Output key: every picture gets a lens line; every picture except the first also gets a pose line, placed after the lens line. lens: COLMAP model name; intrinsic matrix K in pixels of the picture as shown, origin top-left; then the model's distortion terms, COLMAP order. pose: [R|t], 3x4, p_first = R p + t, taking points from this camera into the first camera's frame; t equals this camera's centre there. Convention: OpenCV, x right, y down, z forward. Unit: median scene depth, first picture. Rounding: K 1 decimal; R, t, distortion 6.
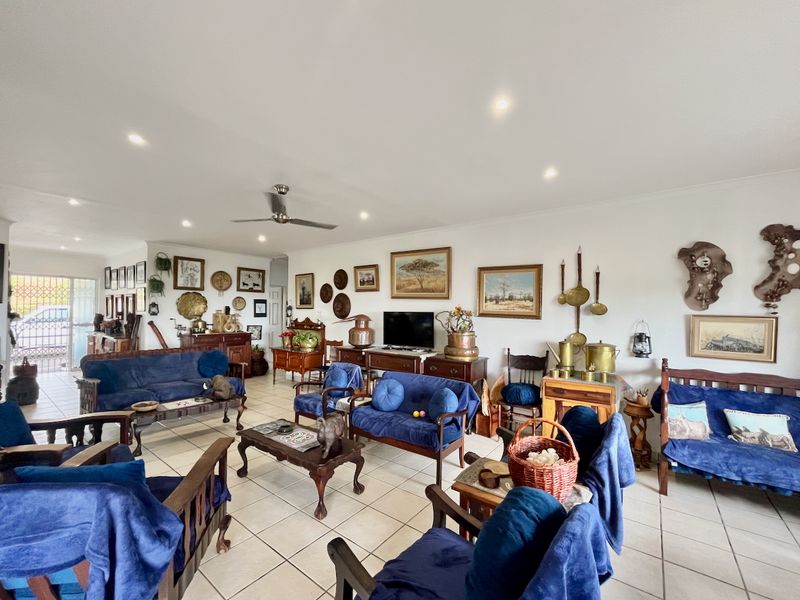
lens RADIAL K [[328.8, 0, 401.9], [0, 328.8, 302.0], [0, 0, 1]] dist [0.000022, -0.000044]
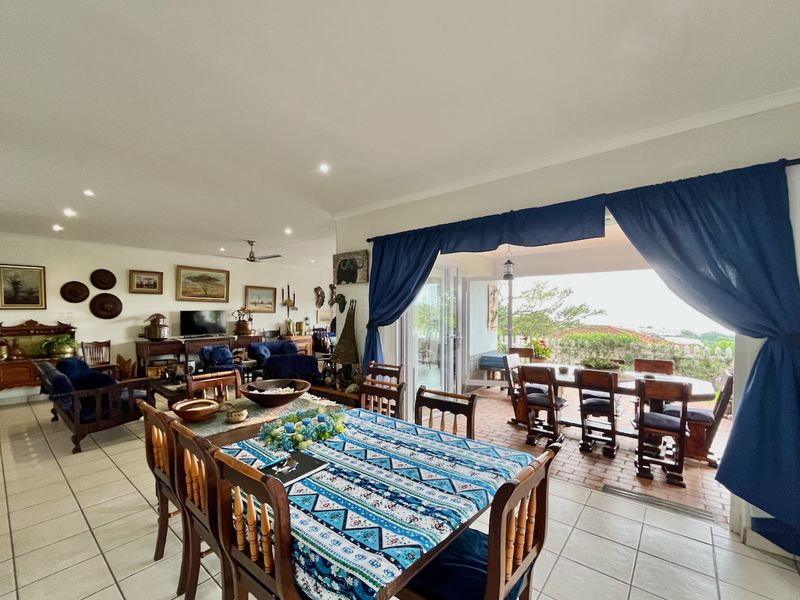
lens RADIAL K [[328.8, 0, 401.9], [0, 328.8, 302.0], [0, 0, 1]] dist [0.000022, -0.000044]
pose [[0.023289, 0.020099, 0.999527, -1.361741], [-0.012168, 0.999730, -0.019820, 0.009514], [-0.999655, -0.011701, 0.023527, 0.088413]]
